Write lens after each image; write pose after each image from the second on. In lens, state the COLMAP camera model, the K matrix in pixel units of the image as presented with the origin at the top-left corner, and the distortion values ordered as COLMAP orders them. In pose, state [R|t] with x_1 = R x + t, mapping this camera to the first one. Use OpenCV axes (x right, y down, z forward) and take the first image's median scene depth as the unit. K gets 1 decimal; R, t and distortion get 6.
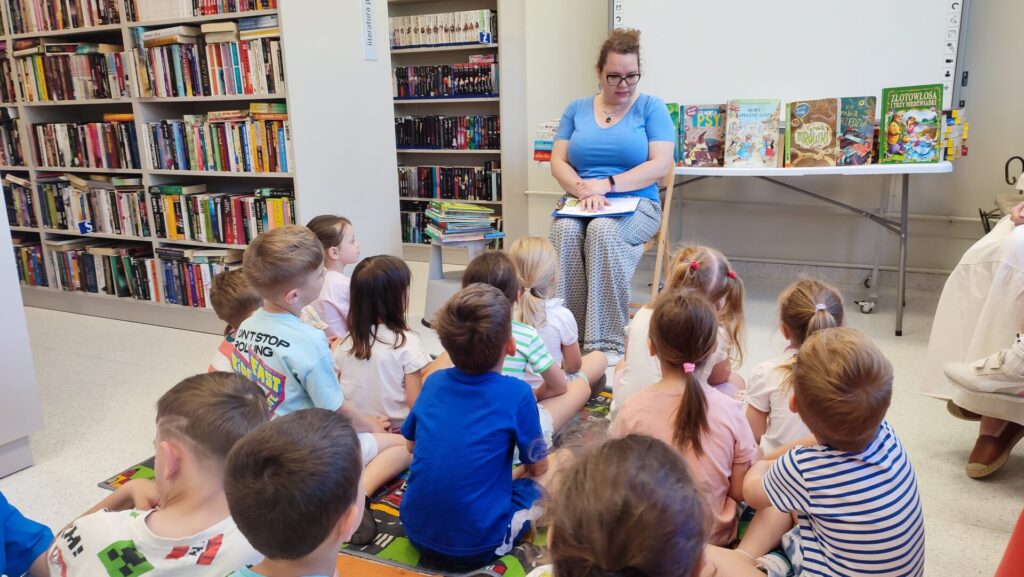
lens RADIAL K [[738.7, 0, 520.2], [0, 738.7, 290.3], [0, 0, 1]] dist [0.016532, 0.007126]
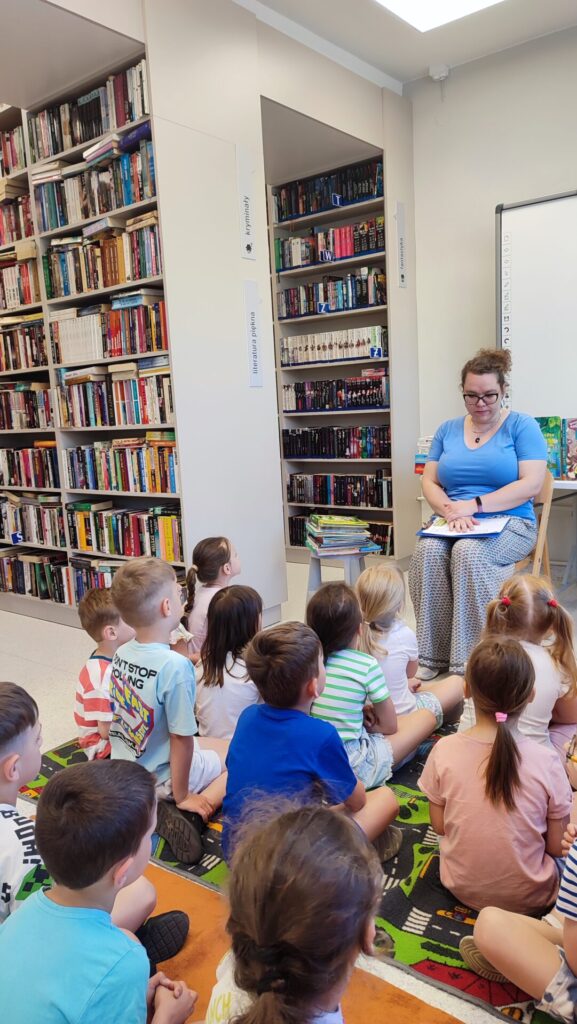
lens RADIAL K [[738.7, 0, 287.6], [0, 738.7, 521.7], [0, 0, 1]] dist [0.016532, 0.007126]
pose [[0.975493, 0.002346, -0.220020, 0.080055], [-0.018437, 0.997298, -0.071110, -0.038378], [0.219259, 0.073424, 0.972900, -0.023913]]
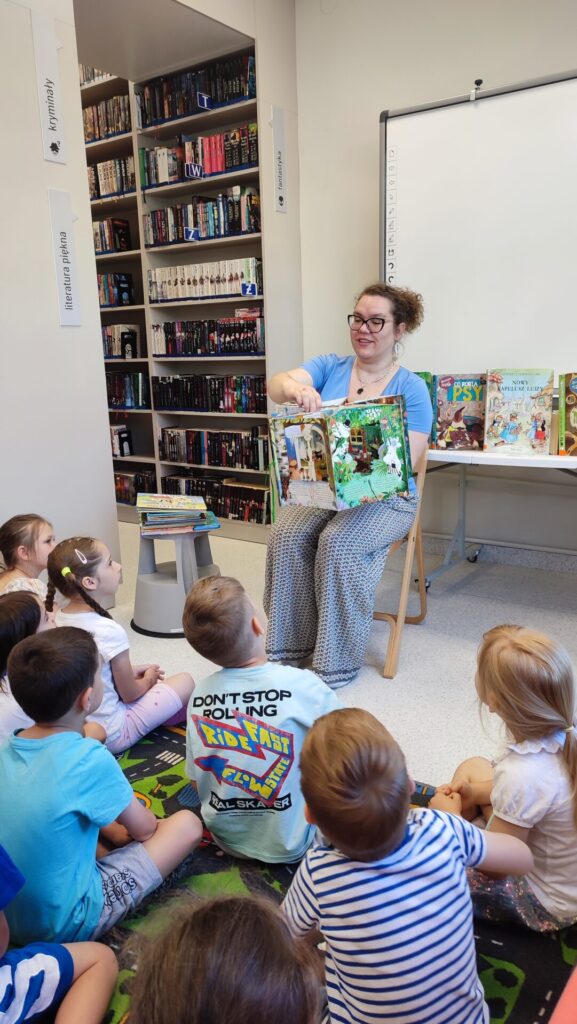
lens RADIAL K [[738.7, 0, 286.0], [0, 738.7, 522.3], [0, 0, 1]] dist [0.016532, 0.007126]
pose [[0.985294, 0.029880, -0.168233, 0.204237], [-0.029490, 0.999553, 0.004816, -0.088954], [0.168302, 0.000216, 0.985735, 0.173698]]
